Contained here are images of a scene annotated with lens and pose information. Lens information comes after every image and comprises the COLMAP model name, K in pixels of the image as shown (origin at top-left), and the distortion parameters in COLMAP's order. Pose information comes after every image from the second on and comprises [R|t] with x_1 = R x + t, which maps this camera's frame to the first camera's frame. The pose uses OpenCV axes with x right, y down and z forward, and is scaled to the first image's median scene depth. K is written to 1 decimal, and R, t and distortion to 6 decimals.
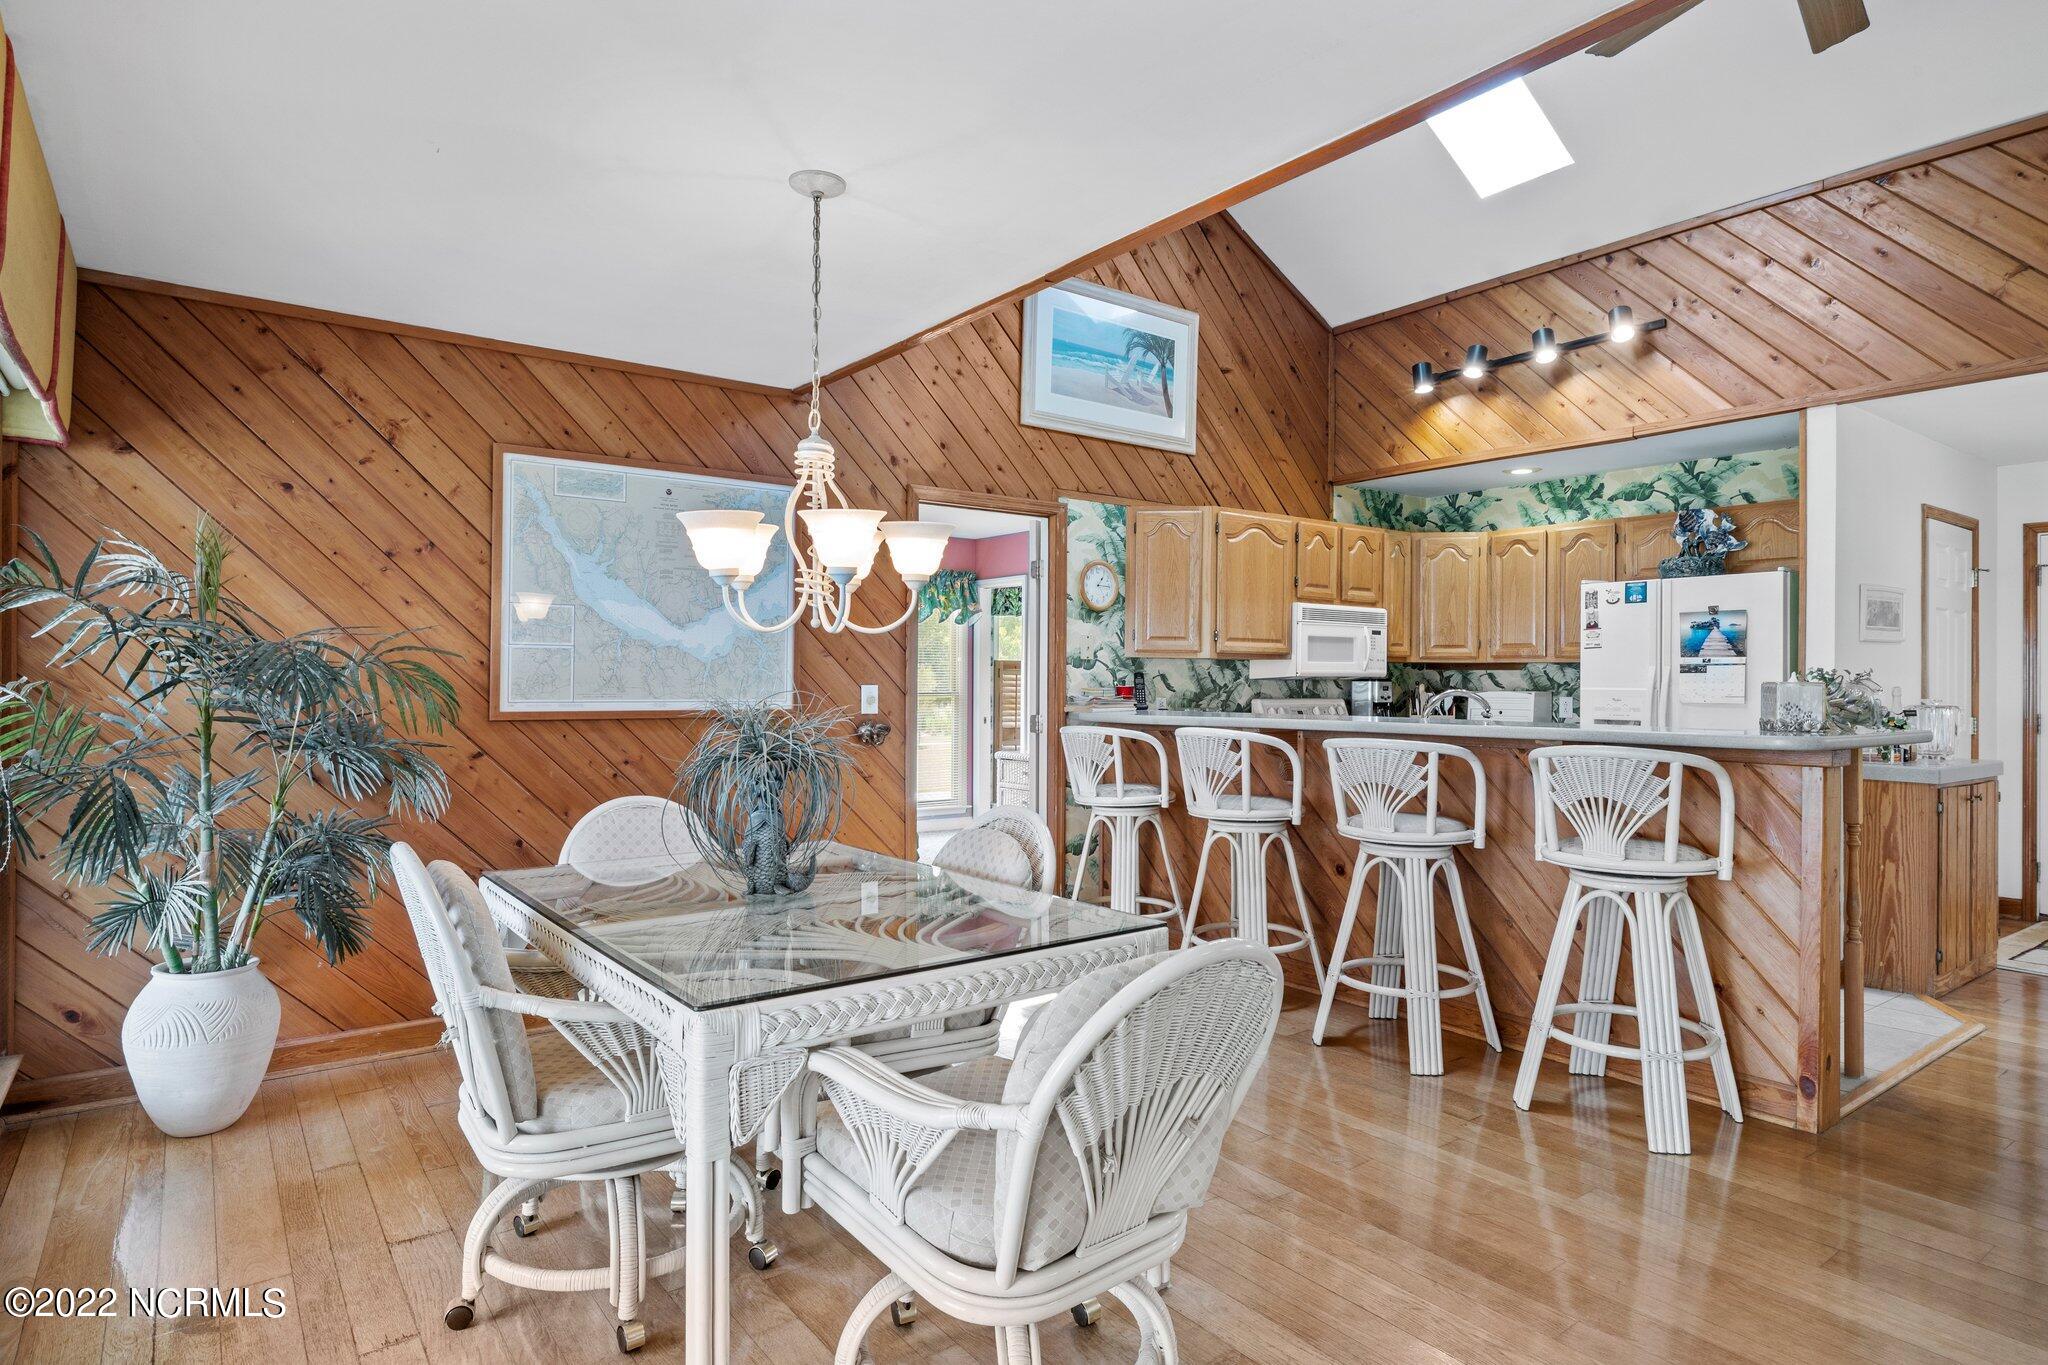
lens RADIAL K [[1106.2, 0, 1024.9], [0, 1106.2, 680.4], [0, 0, 1]] dist [-0.013388, -0.000258]
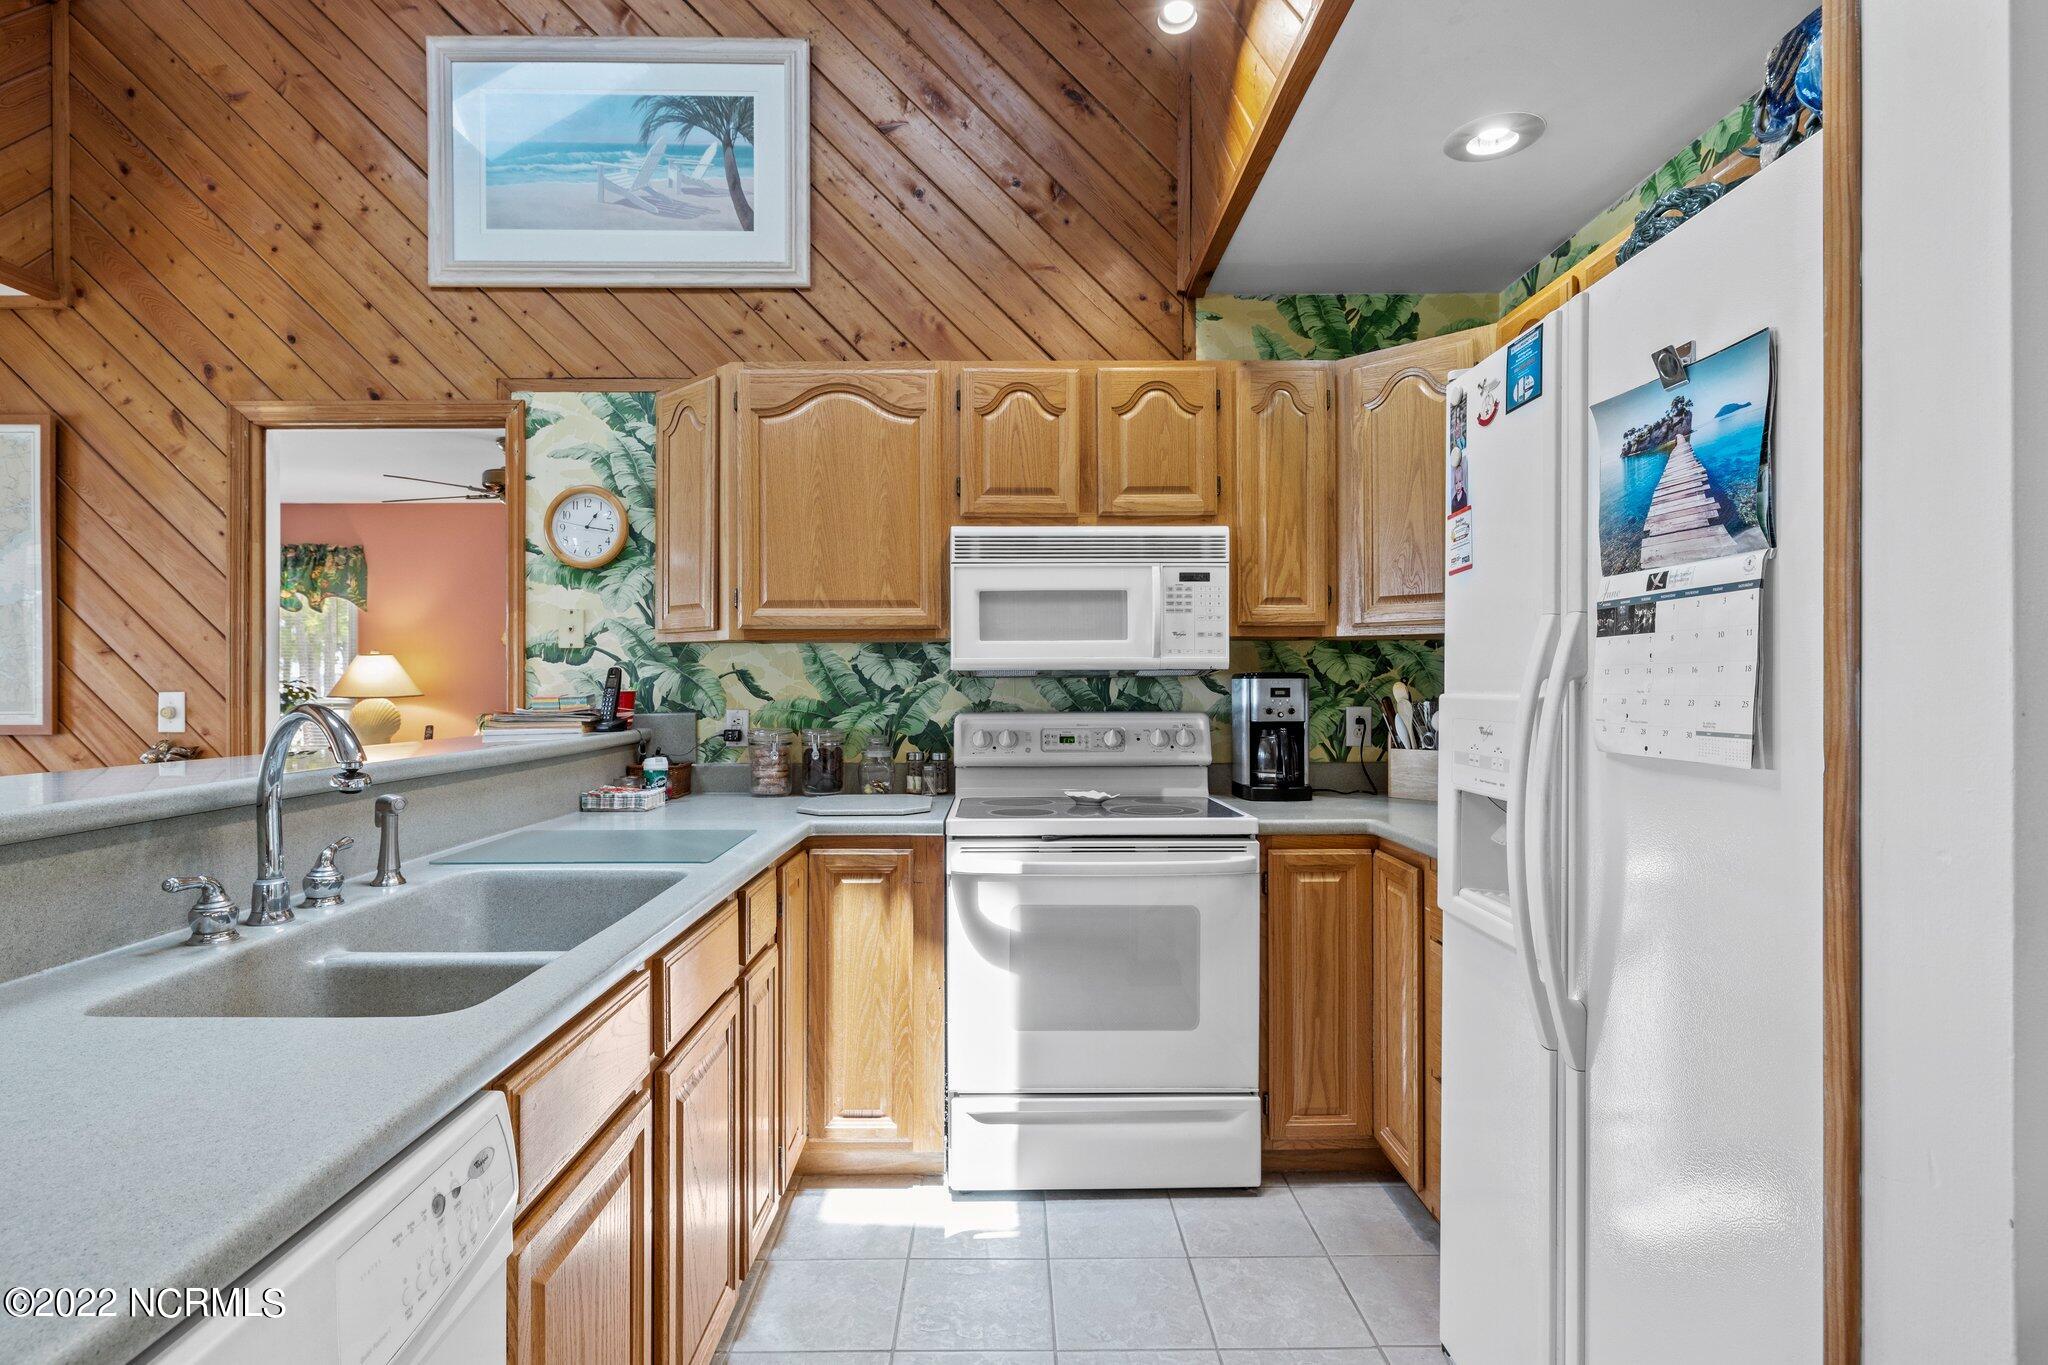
lens RADIAL K [[1017.8, 0, 1019.8], [0, 1017.8, 673.7], [0, 0, 1]] dist [-0.002016, -0.000380]
pose [[0.812183, -0.013343, -0.583249, 0.581116], [0.009374, 0.999908, -0.009821, 0.003080], [0.583327, 0.002509, 0.812234, 0.673919]]
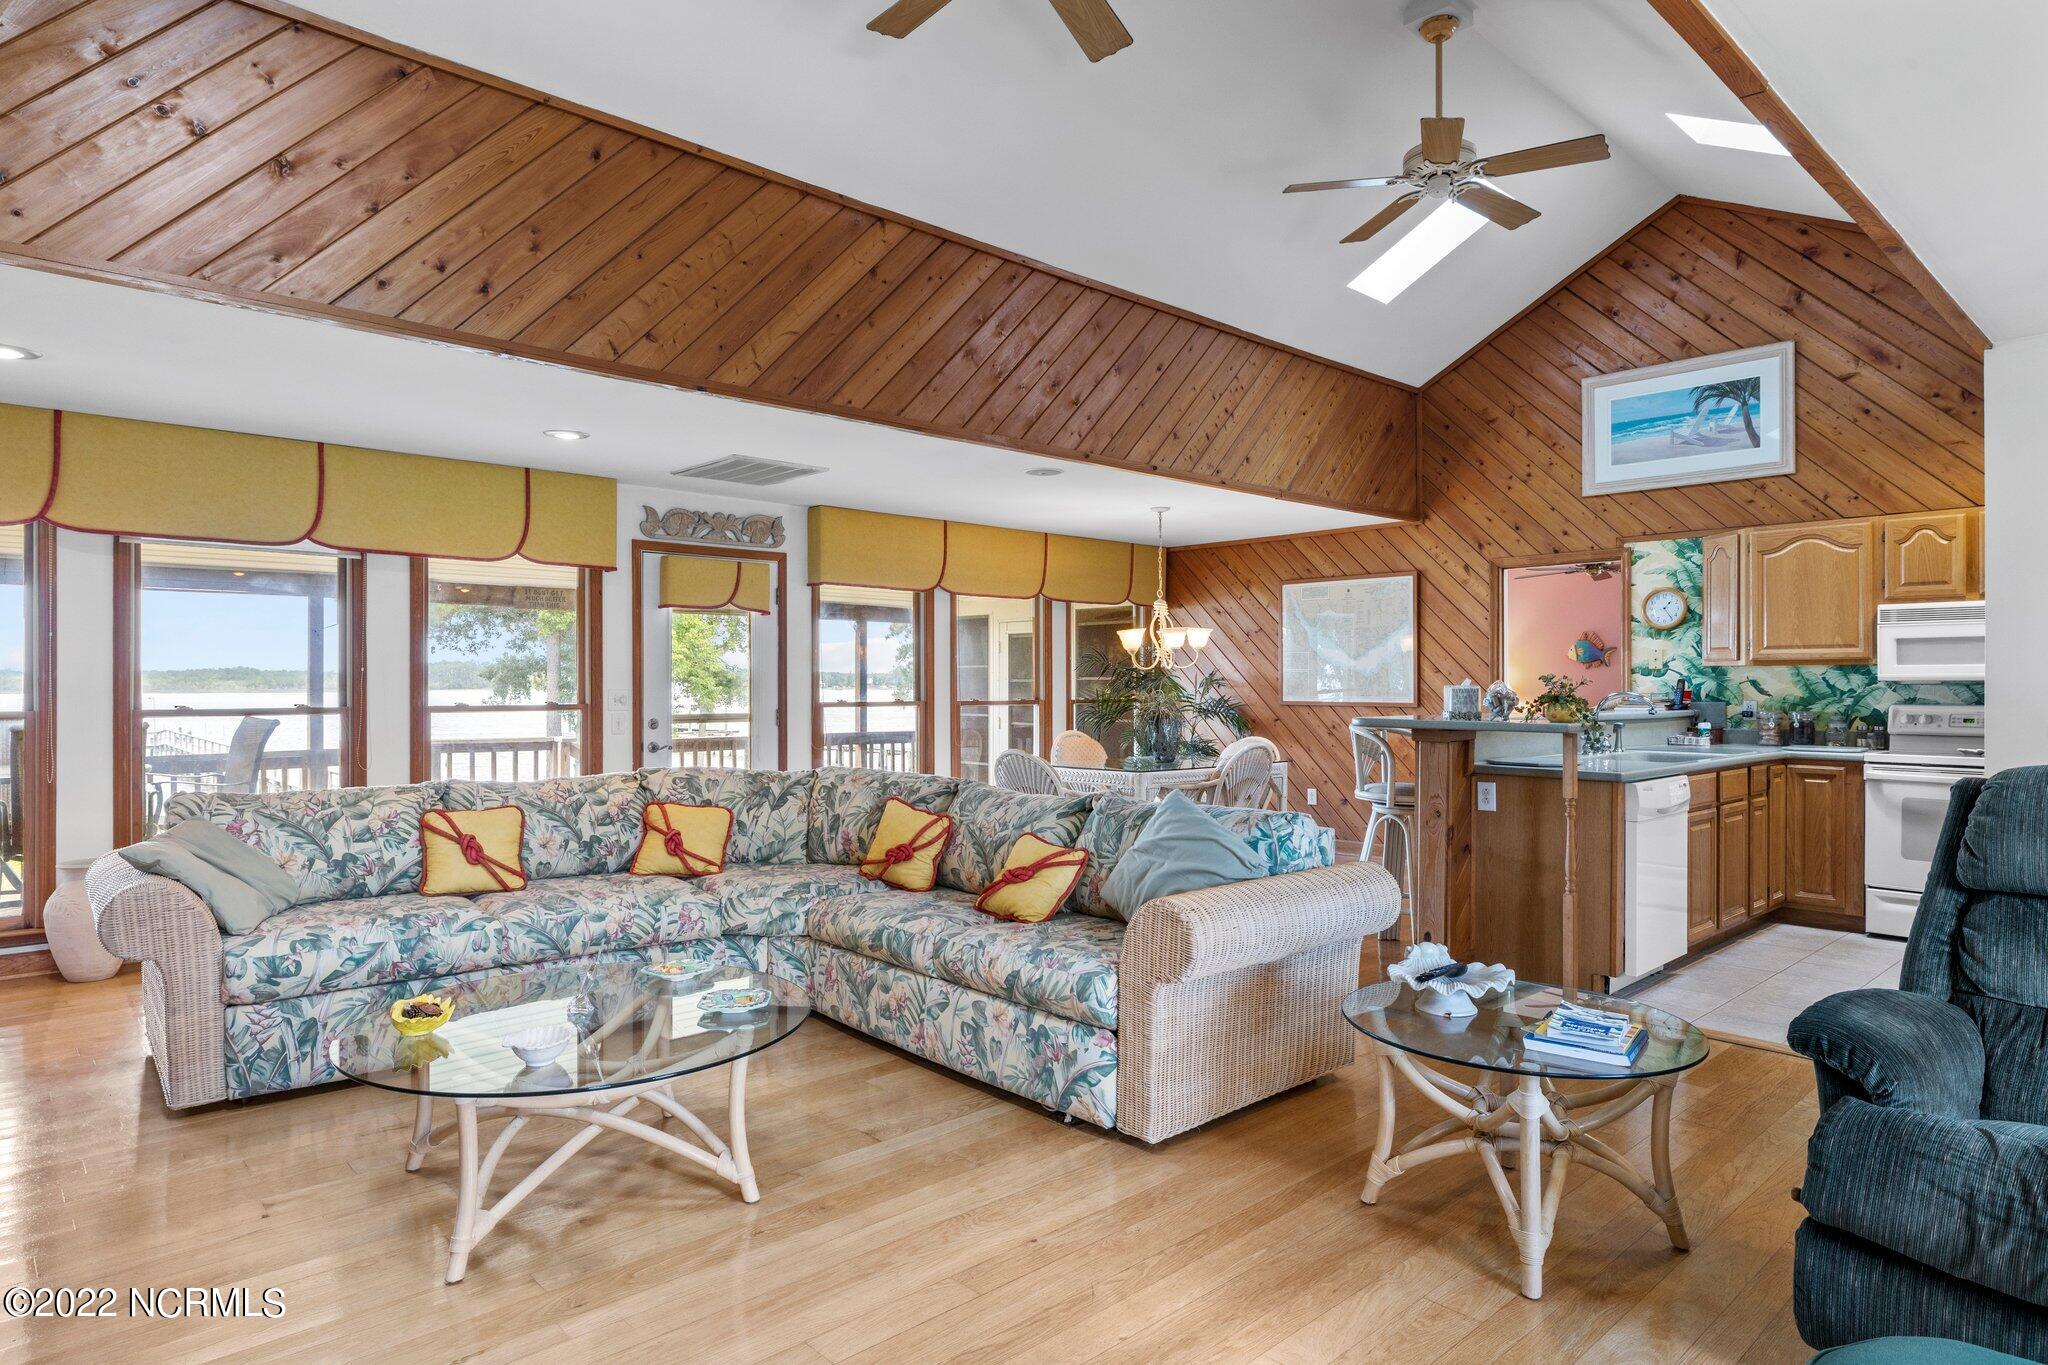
lens RADIAL K [[1175.2, 0, 1007.3], [0, 1175.2, 680.8], [0, 0, 1]] dist [0.001719, 0.001766]
pose [[0.106191, -0.008245, -0.994312, 1.268204], [0.002546, 0.999965, -0.008020, 0.002911], [0.994343, -0.001680, 0.106208, 0.135519]]
